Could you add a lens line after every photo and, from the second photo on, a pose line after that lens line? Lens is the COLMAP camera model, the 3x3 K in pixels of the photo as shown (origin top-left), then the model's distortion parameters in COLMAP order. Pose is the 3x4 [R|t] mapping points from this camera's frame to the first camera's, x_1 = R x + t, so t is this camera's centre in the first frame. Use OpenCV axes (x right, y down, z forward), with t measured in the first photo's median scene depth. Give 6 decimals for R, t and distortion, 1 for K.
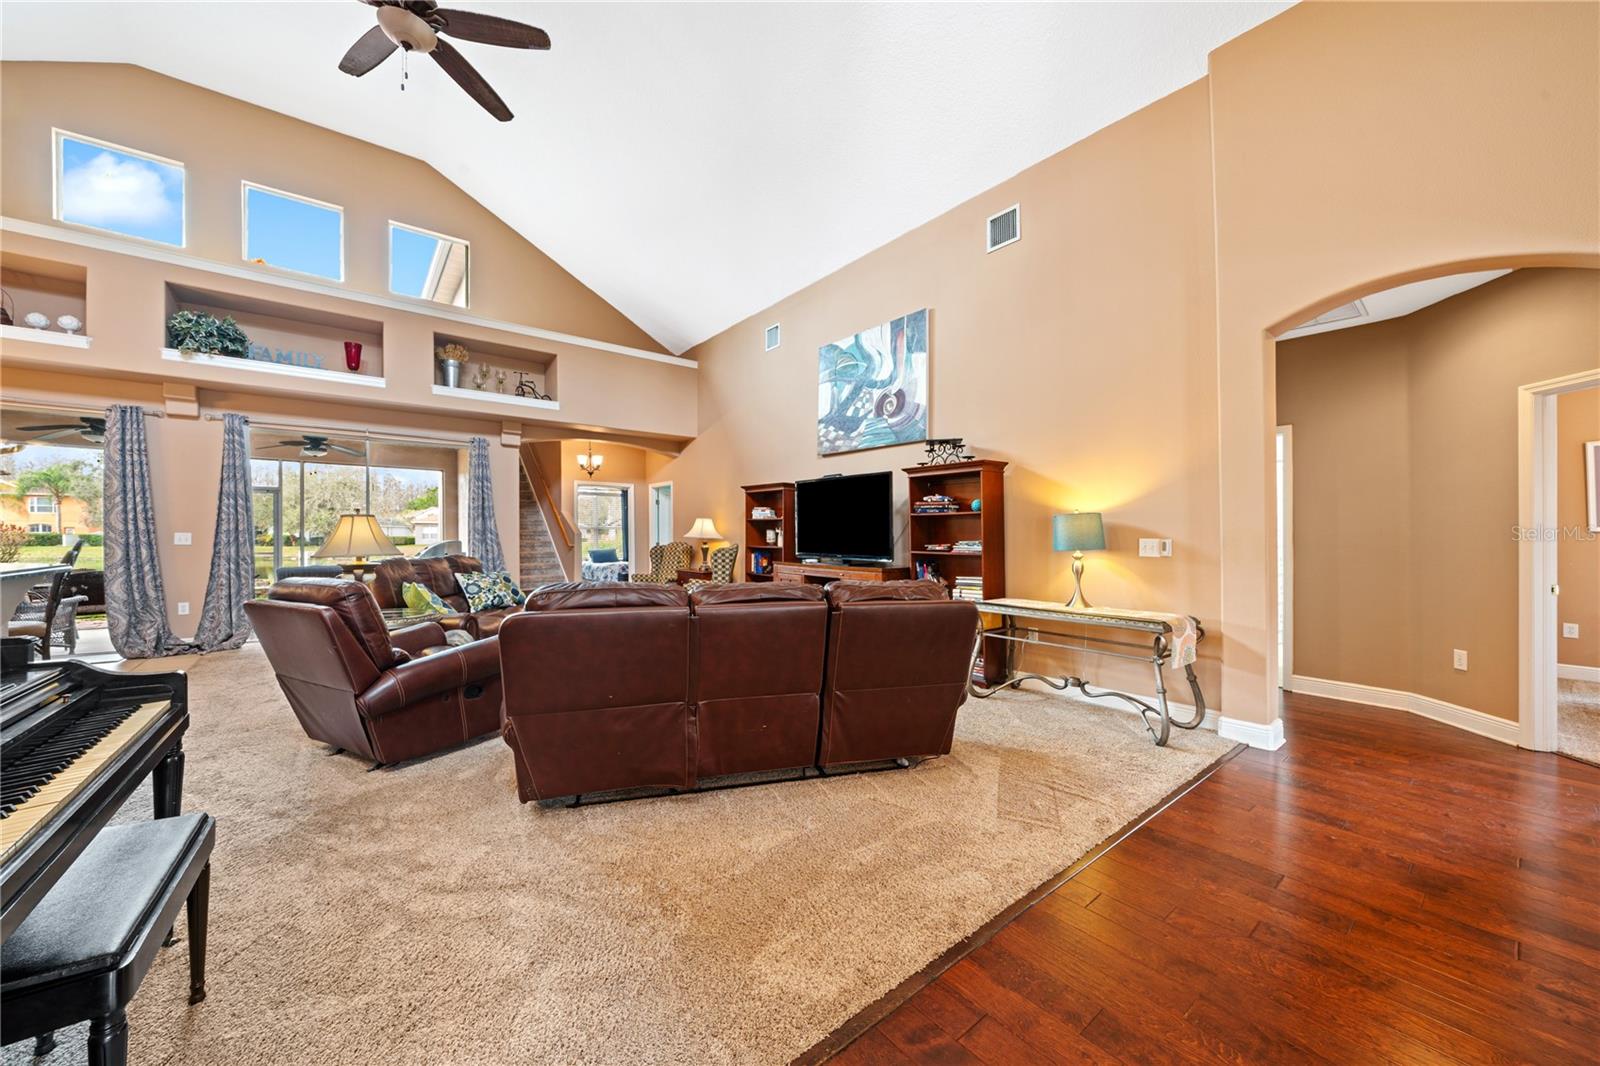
lens RADIAL K [[573.5, 0, 775.3], [0, 573.5, 536.7], [0, 0, 1]] dist [-0.001722, -0.000205]
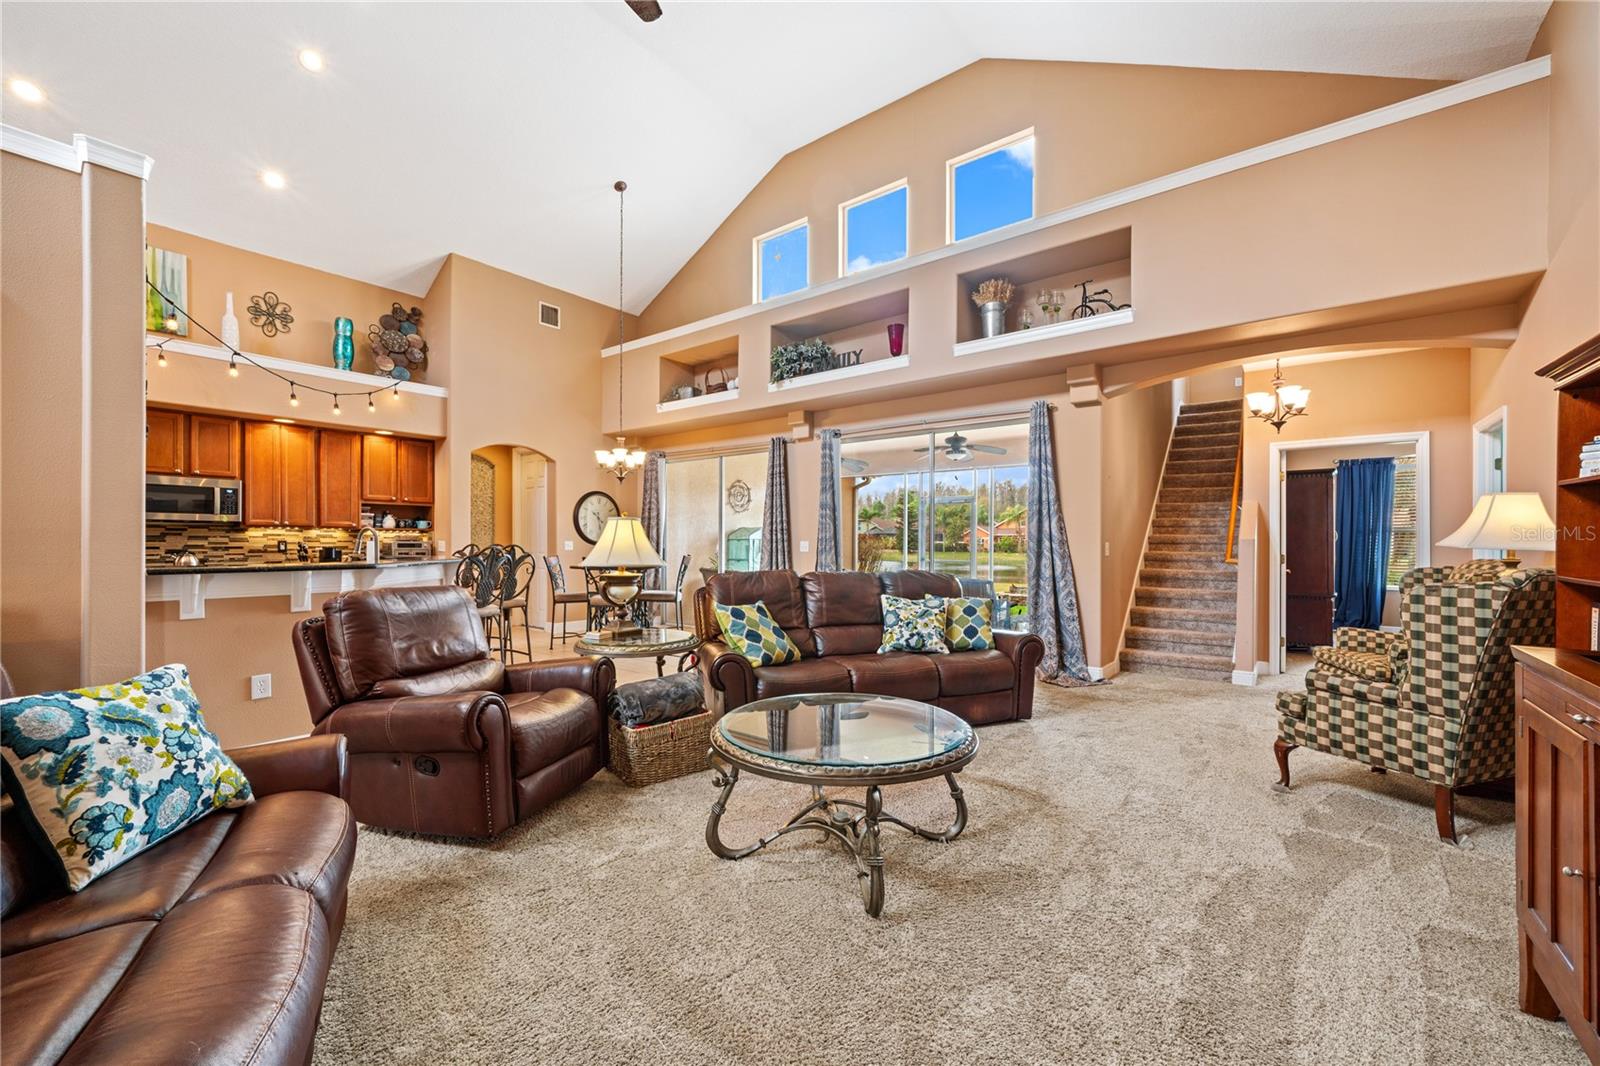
lens RADIAL K [[636.5, 0, 806.8], [0, 636.5, 546.0], [0, 0, 1]] dist [-0.002643, 0.000252]
pose [[0.260018, 0.001435, -0.965603, 0.196019], [-0.002543, 0.999996, 0.000801, 0.001587], [0.965600, 0.002247, 0.260020, 0.698174]]
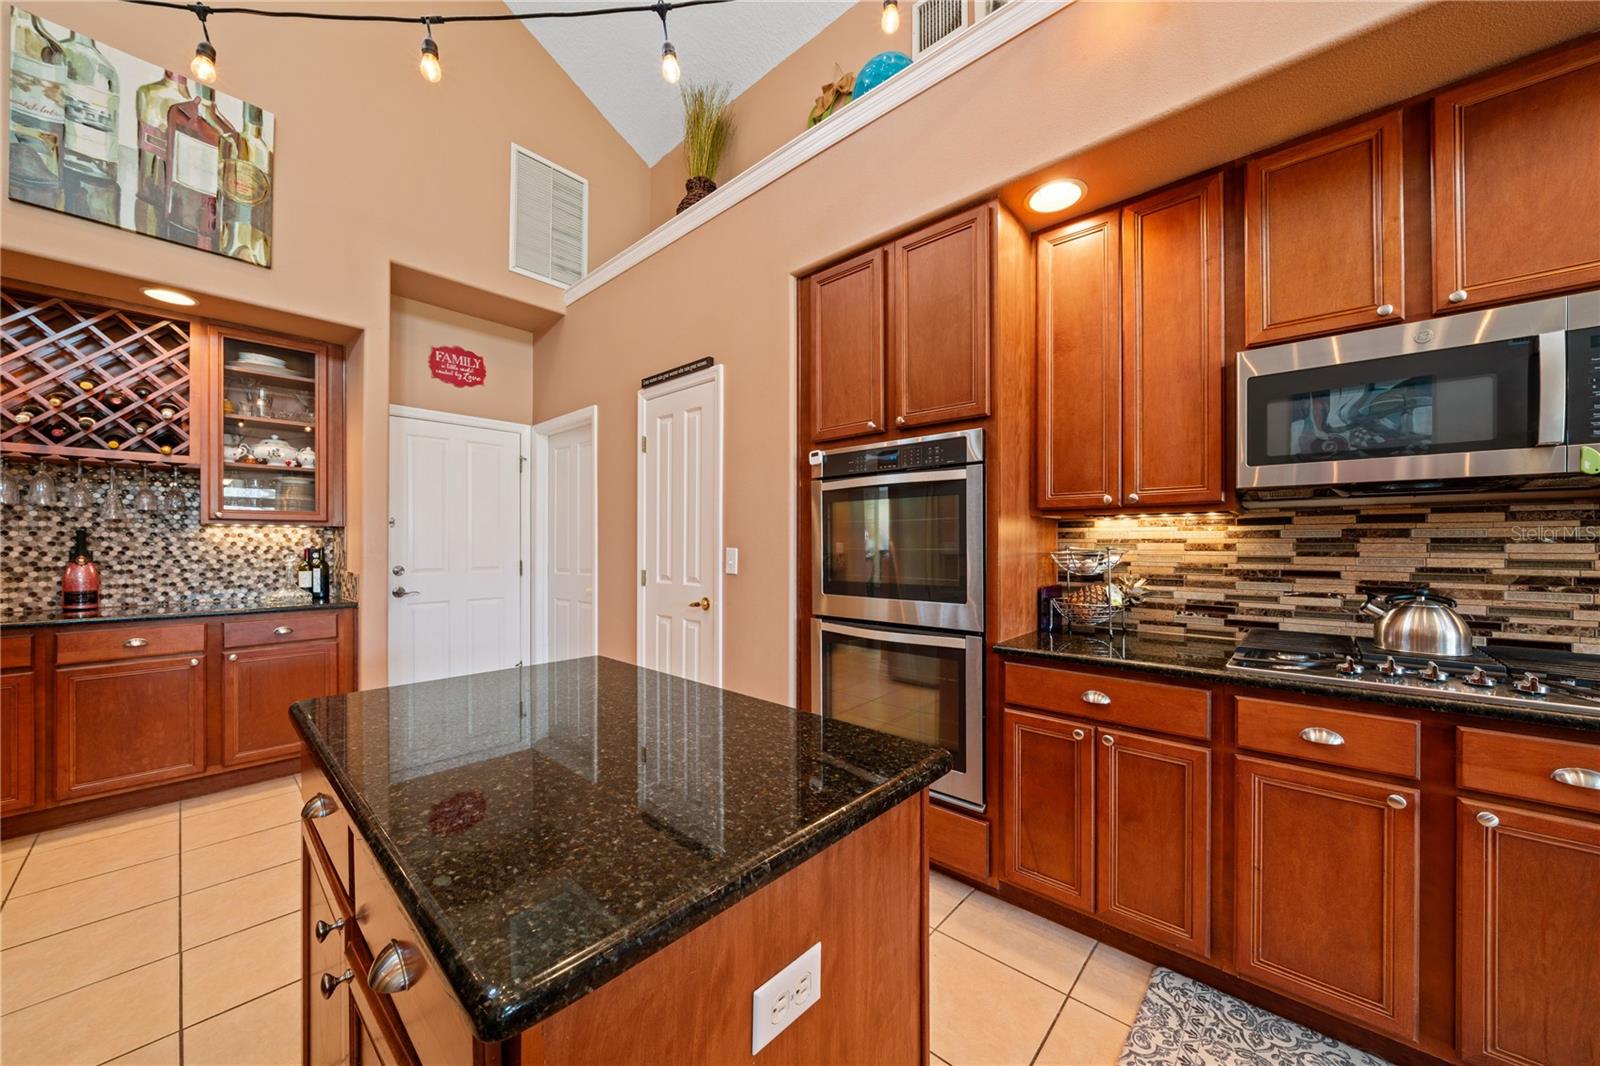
lens RADIAL K [[566.9, 0, 806.1], [0, 566.9, 543.4], [0, 0, 1]] dist [-0.006048, 0.000330]
pose [[-0.982079, -0.007662, -0.188313, -0.742187], [-0.007190, 0.999969, -0.003194, -0.006143], [0.188332, -0.001783, -0.982104, 0.191542]]
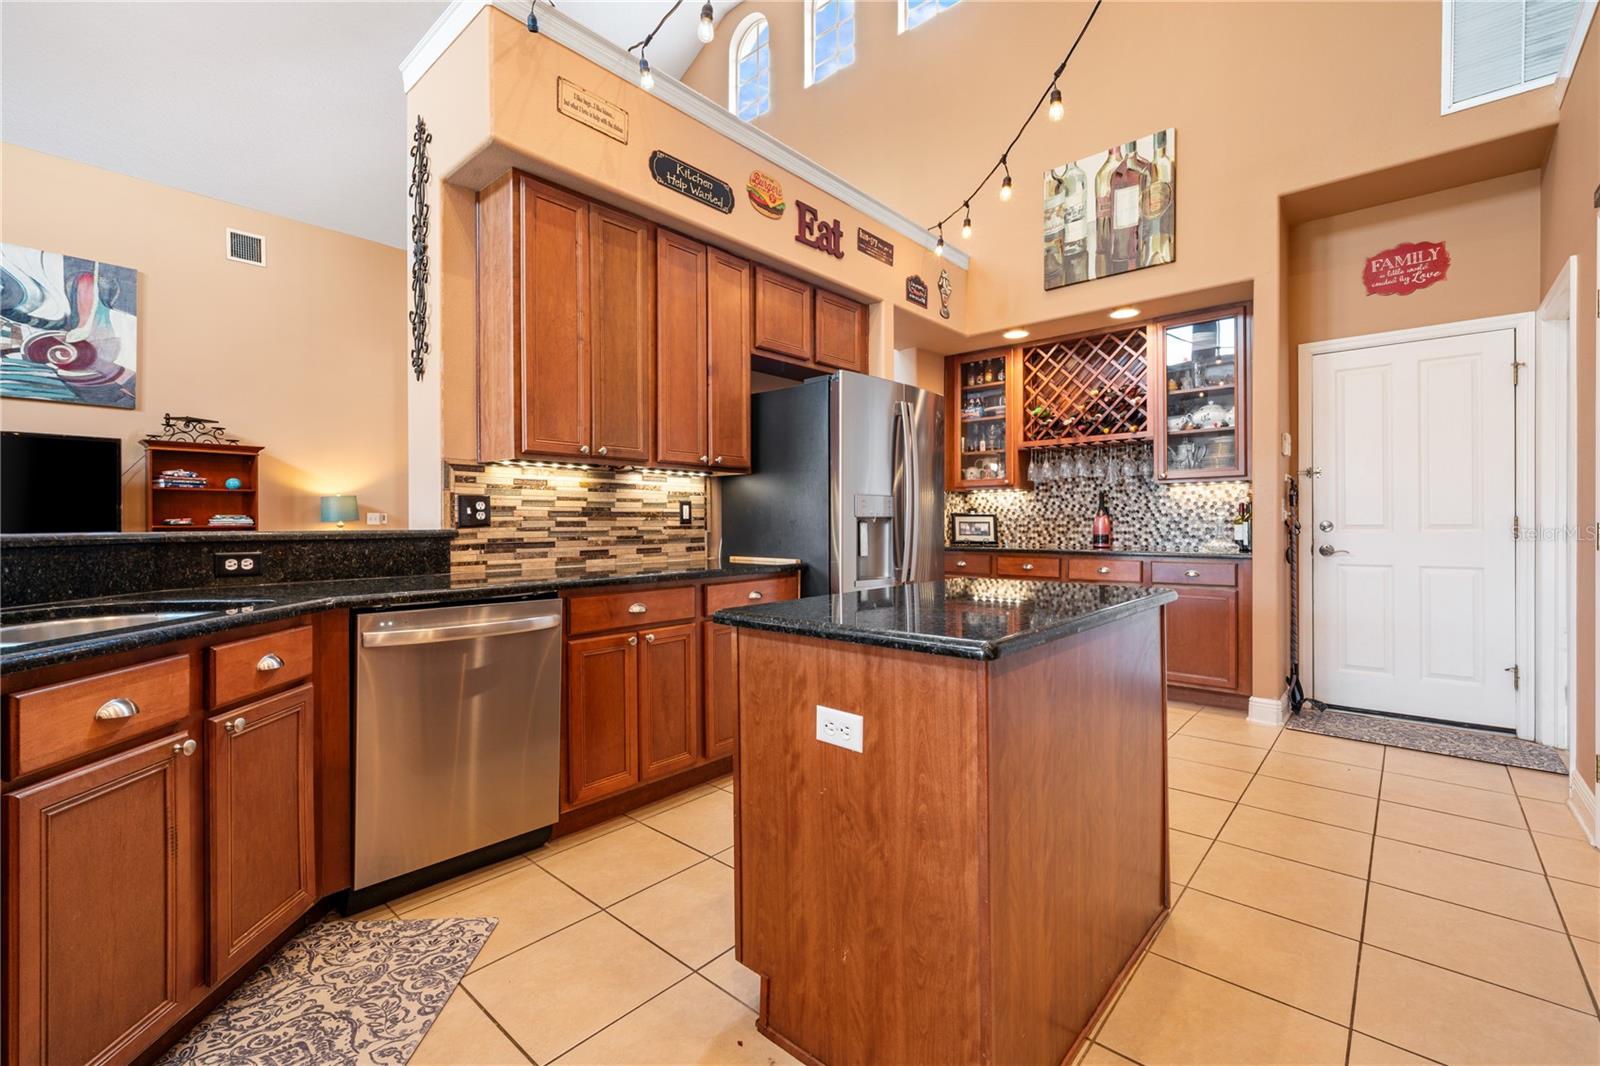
lens RADIAL K [[693.7, 0, 794.2], [0, 693.7, 524.8], [0, 0, 1]] dist [-0.002558, 0.000343]
pose [[-0.183740, -0.009679, 0.982927, -0.994620], [0.004184, 0.999935, 0.010628, 0.014576], [-0.982966, 0.006065, -0.183687, 0.134090]]
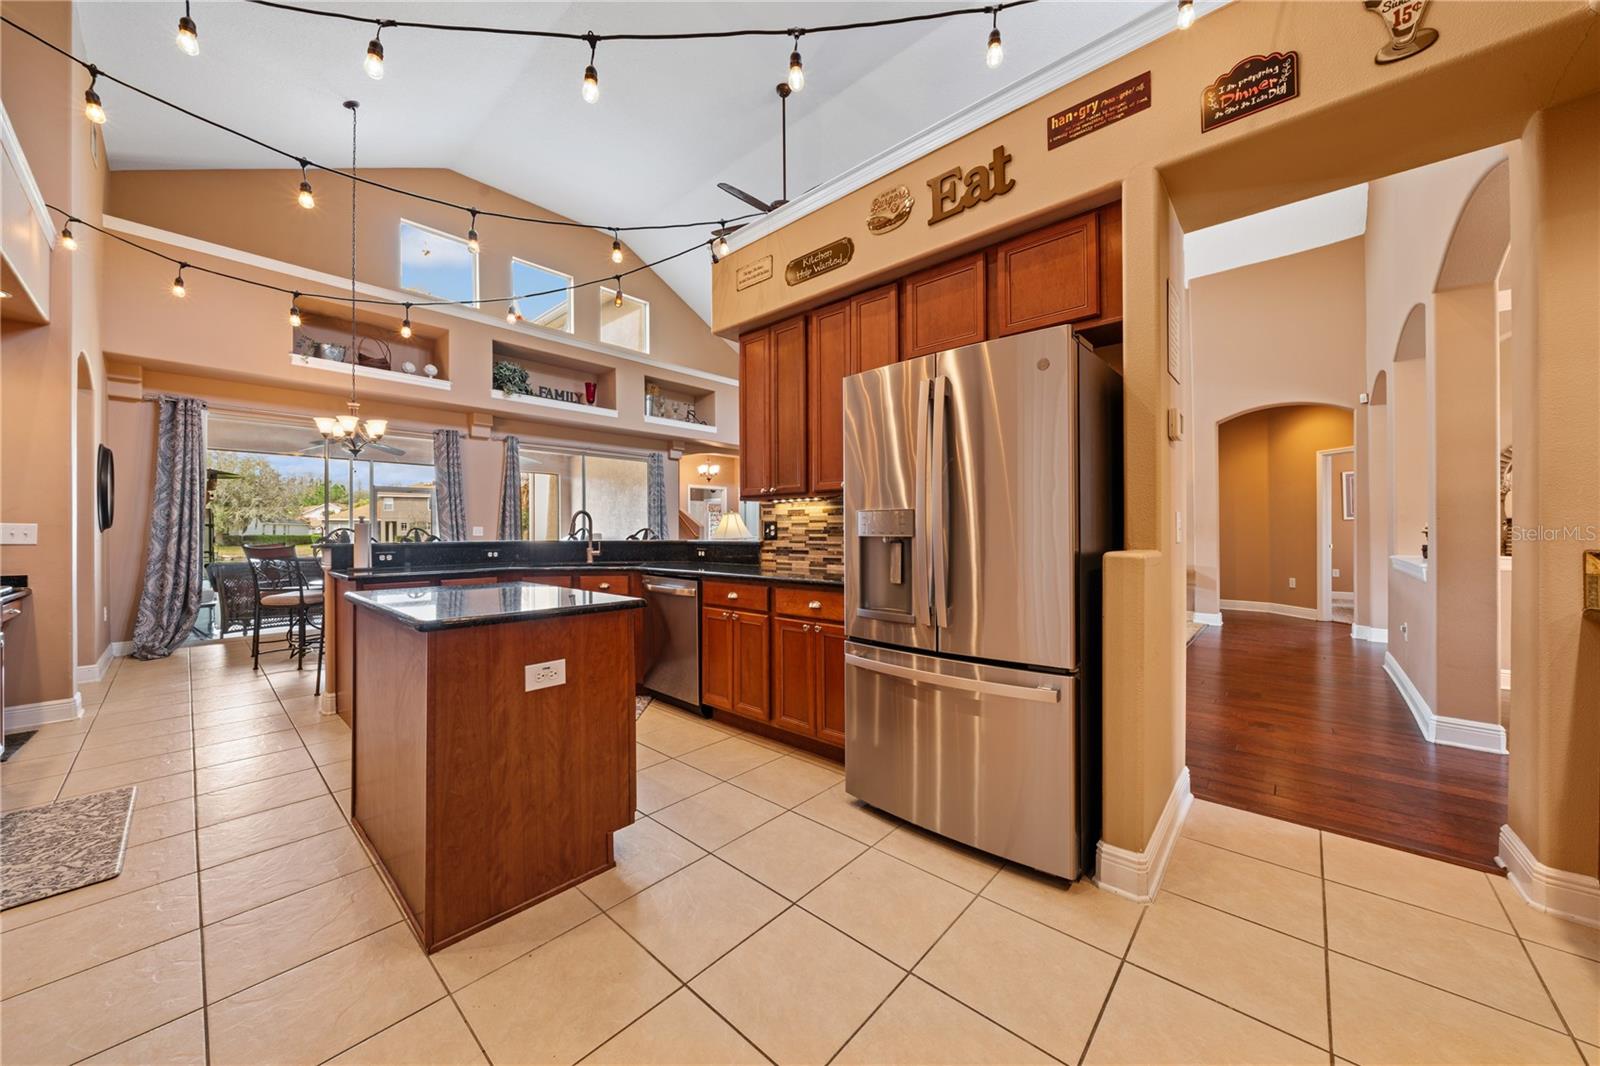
lens RADIAL K [[558.0, 0, 800.0], [0, 558.0, 533.0], [0, 0, 1]] dist [-0.000737, 0.000046]
pose [[0.982889, -0.009662, 0.183945, -0.569970], [0.009235, 0.999952, 0.003178, 0.010253], [-0.183967, -0.001425, 0.982931, -0.402968]]
